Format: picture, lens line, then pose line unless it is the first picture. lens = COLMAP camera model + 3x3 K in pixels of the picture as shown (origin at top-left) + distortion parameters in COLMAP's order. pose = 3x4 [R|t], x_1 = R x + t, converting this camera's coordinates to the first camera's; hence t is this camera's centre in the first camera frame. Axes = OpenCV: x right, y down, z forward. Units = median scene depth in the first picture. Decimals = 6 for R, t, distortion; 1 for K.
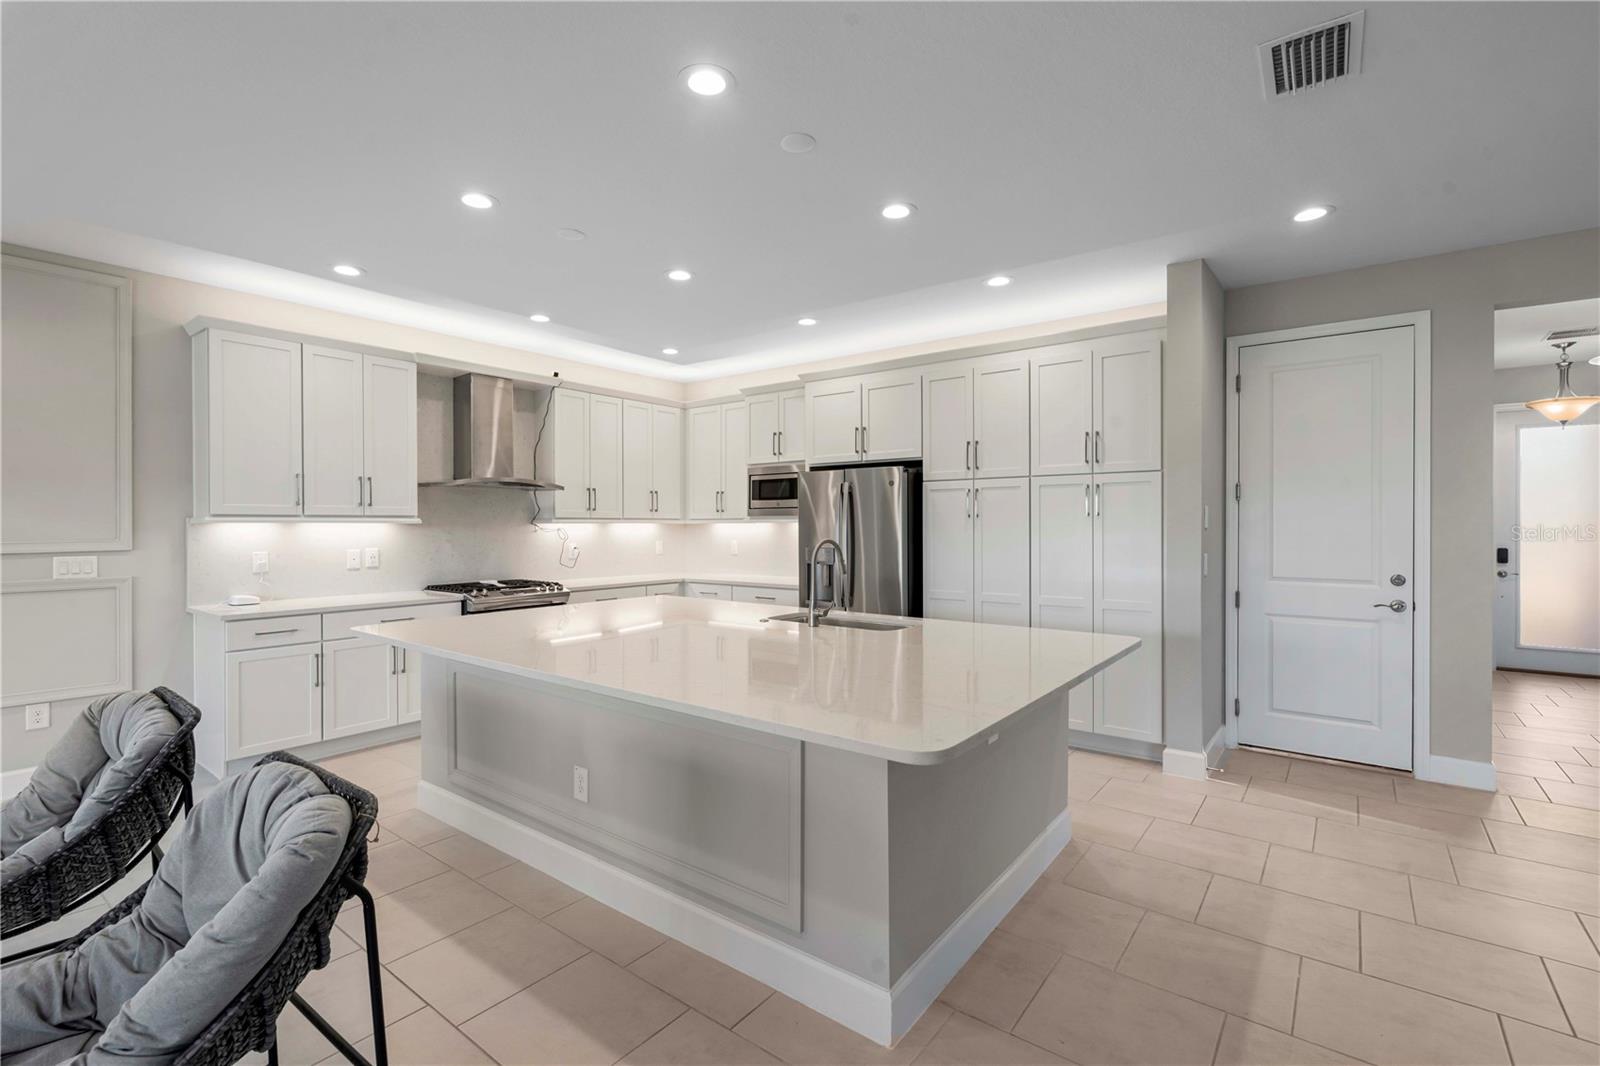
lens RADIAL K [[723.4, 0, 792.3], [0, 723.4, 528.7], [0, 0, 1]] dist [-0.002949, 0.000445]
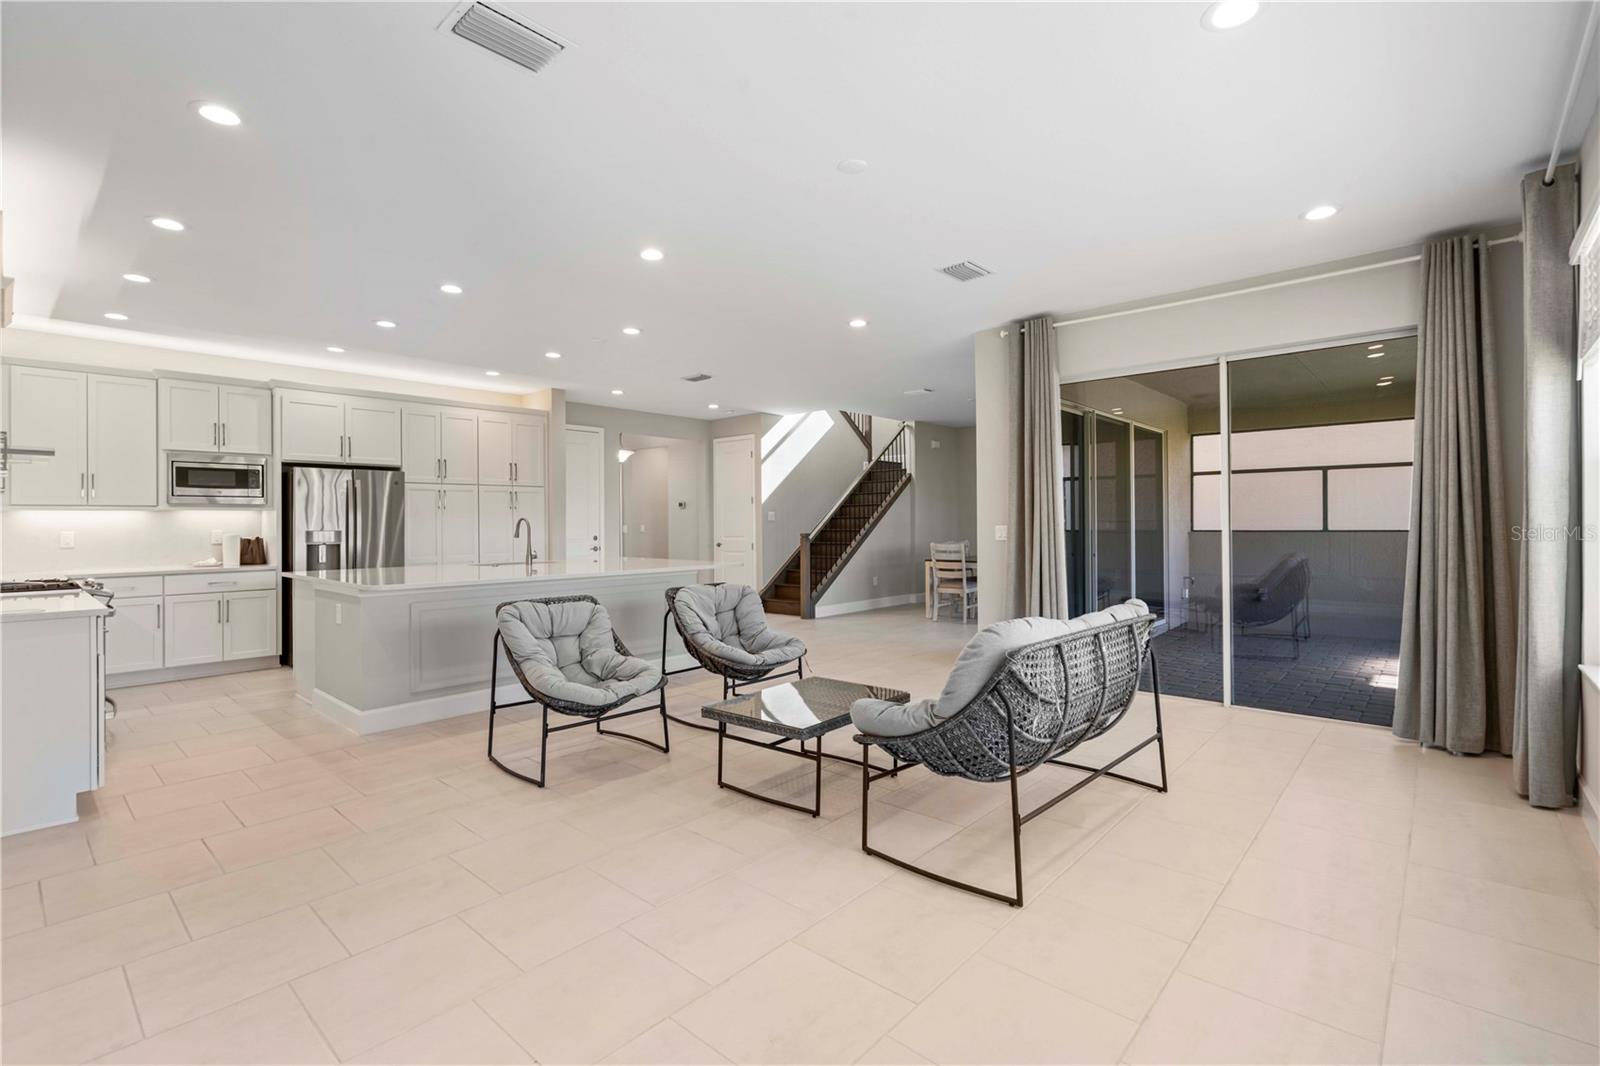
lens RADIAL K [[723.4, 0, 794.1], [0, 723.4, 527.3], [0, 0, 1]] dist [-0.002949, 0.000445]
pose [[0.088895, -0.006074, 0.996022, -1.306366], [0.012825, 0.999905, 0.004953, 0.028508], [-0.995958, 0.012334, 0.088964, 0.114714]]
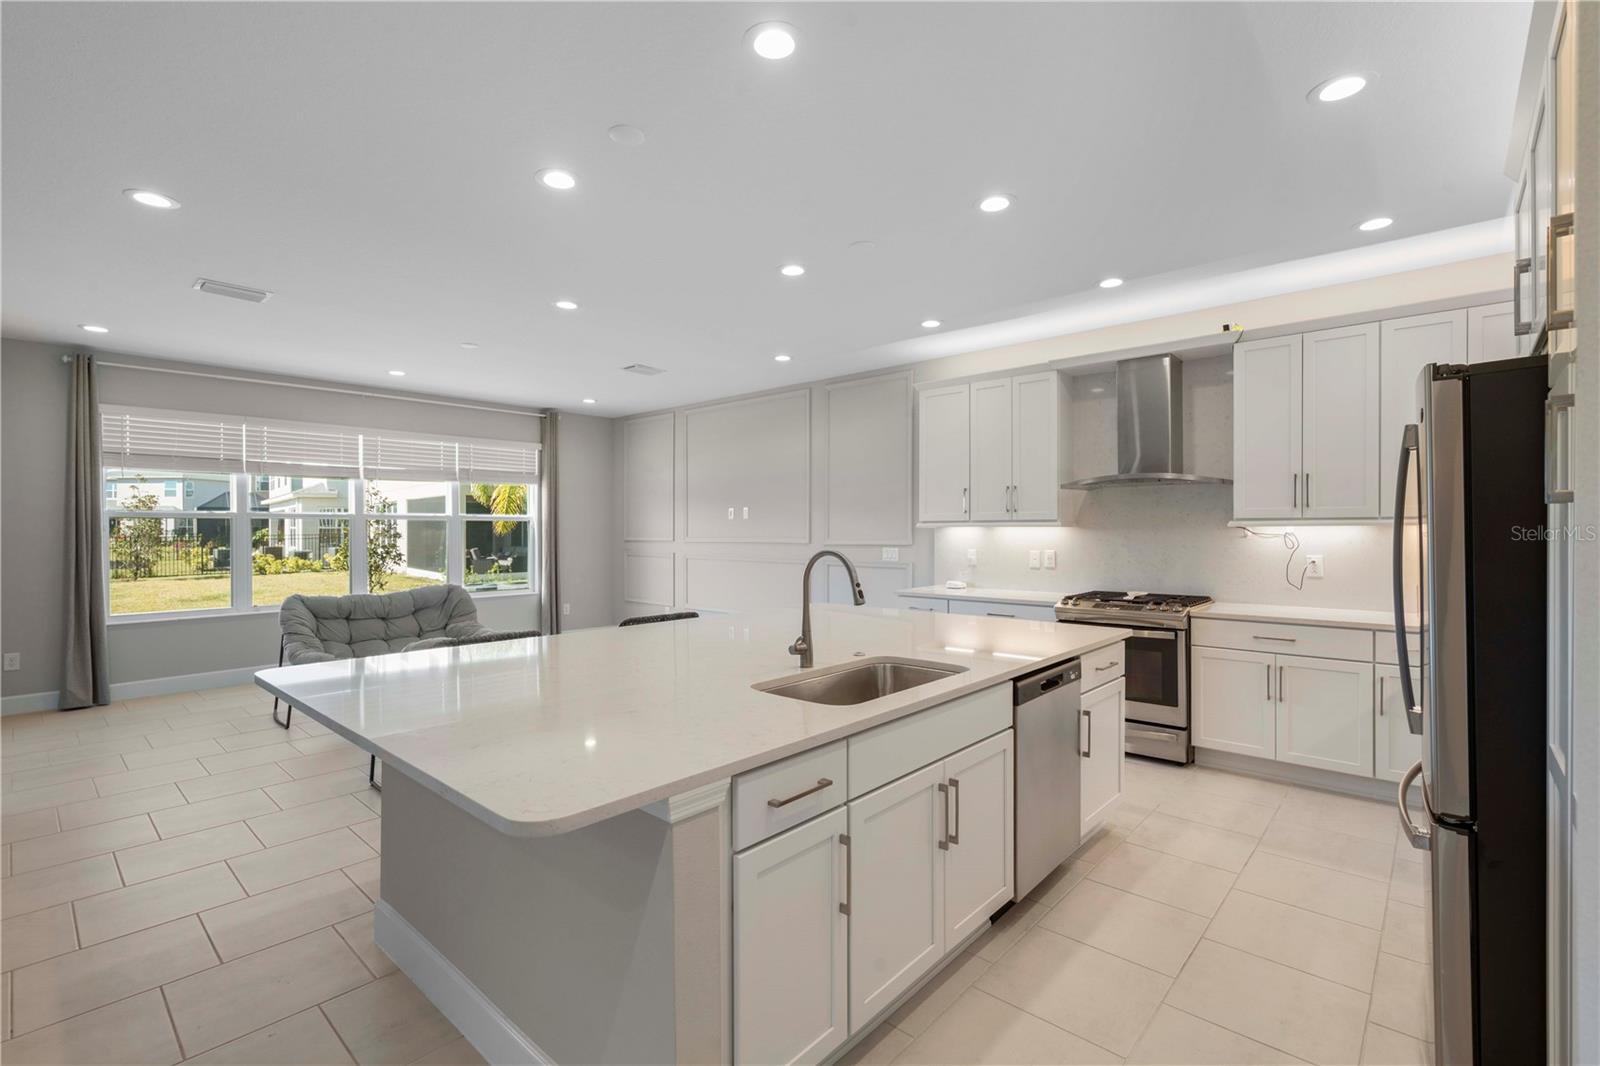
lens RADIAL K [[723.4, 0, 794.1], [0, 723.4, 529.9], [0, 0, 1]] dist [-0.002949, 0.000445]
pose [[-0.074437, 0.003345, -0.997220, 0.583309], [-0.002421, 0.999991, 0.003535, -0.006786], [0.997223, 0.002677, -0.074428, 0.780873]]
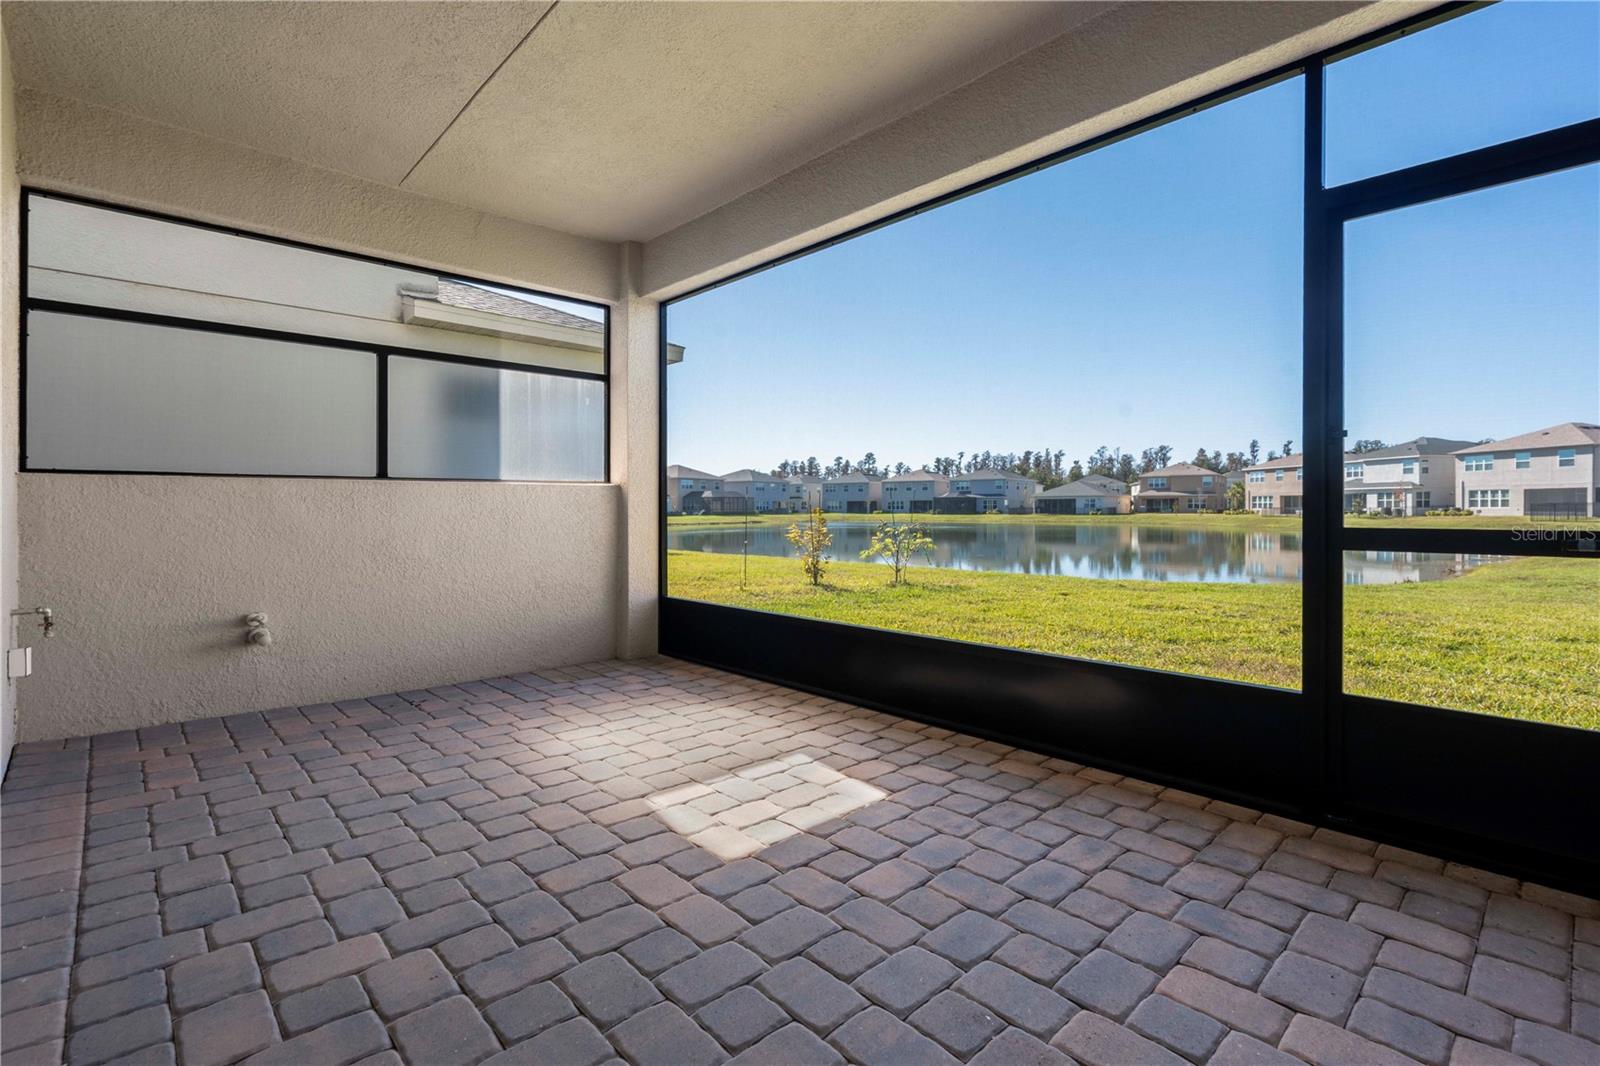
lens RADIAL K [[723.4, 0, 791.9], [0, 723.4, 516.5], [0, 0, 1]] dist [-0.002949, 0.000445]
pose [[-0.985119, 0.002304, 0.171858, 0.065573], [0.005247, 0.999847, 0.016669, 0.101179], [-0.171793, 0.017323, -0.984981, -0.290907]]
